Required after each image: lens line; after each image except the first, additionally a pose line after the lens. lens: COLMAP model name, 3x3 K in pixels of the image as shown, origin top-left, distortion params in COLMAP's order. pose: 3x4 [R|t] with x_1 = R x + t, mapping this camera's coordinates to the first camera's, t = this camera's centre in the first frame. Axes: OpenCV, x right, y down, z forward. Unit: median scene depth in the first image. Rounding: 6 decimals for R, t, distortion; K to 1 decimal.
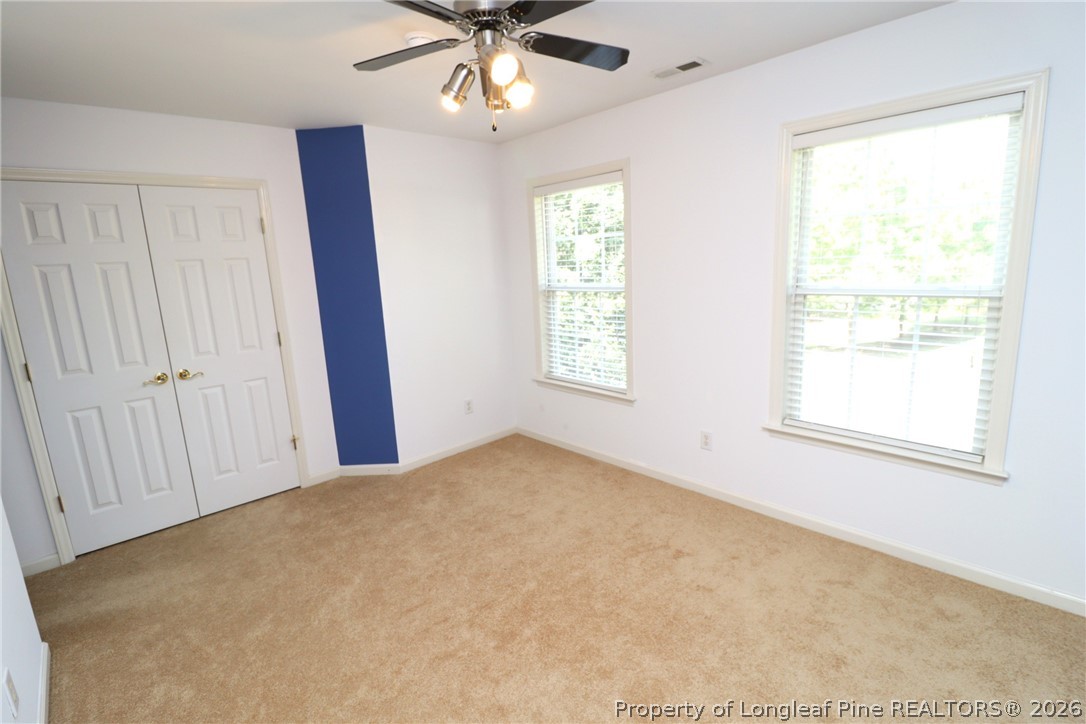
lens RADIAL K [[510.7, 0, 547.8], [0, 510.7, 359.7], [0, 0, 1]] dist [-0.002116, -0.000687]
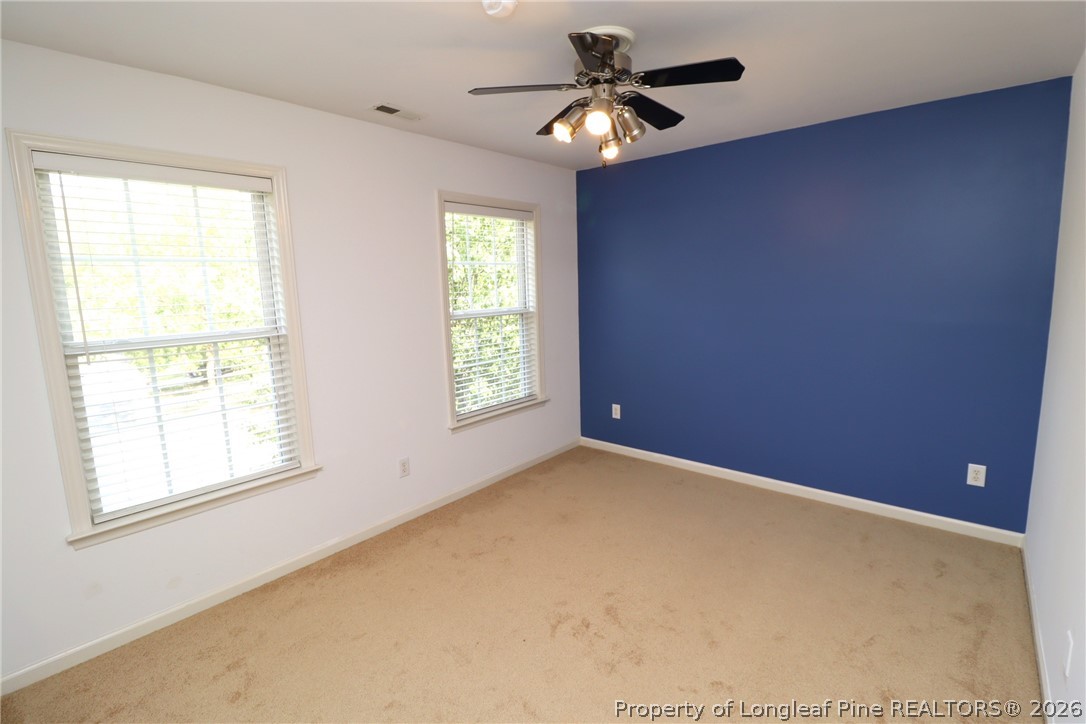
lens RADIAL K [[510.7, 0, 550.3], [0, 510.7, 361.9], [0, 0, 1]] dist [-0.002116, -0.000687]
pose [[-0.110788, -0.104045, 0.988383, -0.419719], [0.223923, 0.966320, 0.126822, -0.065333], [-0.968289, 0.235372, -0.083758, 0.436479]]
